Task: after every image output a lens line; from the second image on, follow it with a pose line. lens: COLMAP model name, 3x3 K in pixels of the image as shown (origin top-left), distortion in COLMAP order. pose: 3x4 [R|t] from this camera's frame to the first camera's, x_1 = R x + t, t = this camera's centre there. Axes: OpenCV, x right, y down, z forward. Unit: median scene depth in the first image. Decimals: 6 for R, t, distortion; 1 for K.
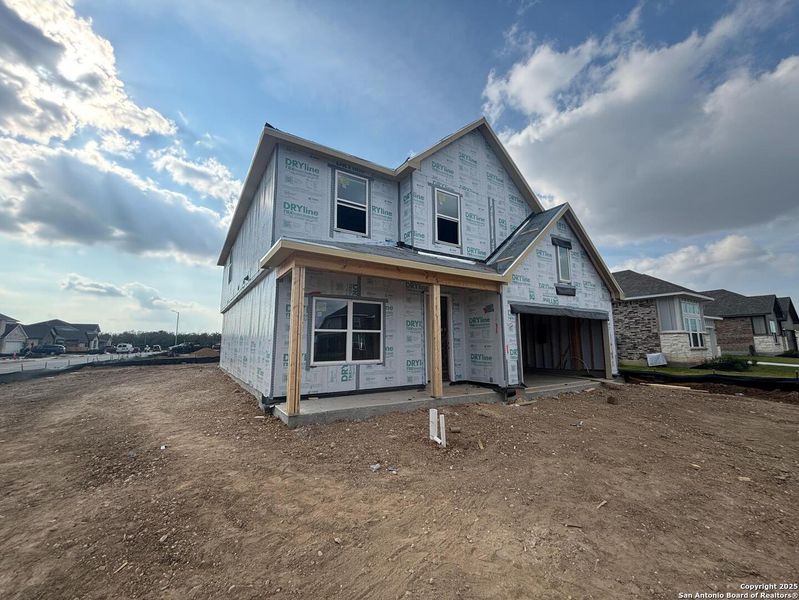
lens RADIAL K [[320.8, 0, 397.3], [0, 320.8, 300.6], [0, 0, 1]] dist [0.005893, -0.002713]
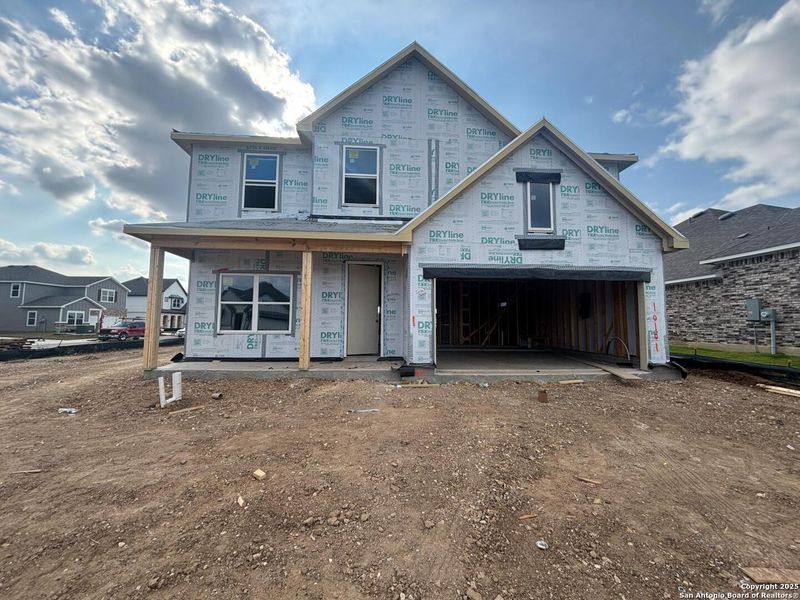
lens RADIAL K [[321.2, 0, 401.5], [0, 321.2, 300.0], [0, 0, 1]] dist [0.005893, -0.002713]
pose [[0.881304, -0.026666, -0.471798, 0.706497], [0.054596, 0.997466, 0.045607, 0.055542], [0.469386, -0.065952, 0.880527, 0.252032]]
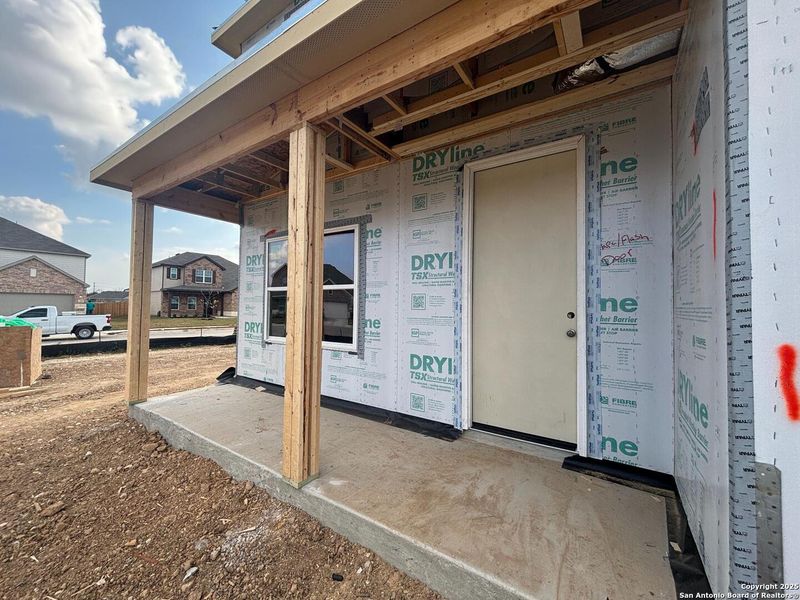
lens RADIAL K [[321.2, 0, 398.3], [0, 321.2, 300.2], [0, 0, 1]] dist [0.005893, -0.002713]
pose [[0.400479, -0.007850, -0.916272, 0.390821], [0.111256, 0.992982, 0.040120, 0.099339], [0.909527, -0.118008, 0.398541, 0.822225]]
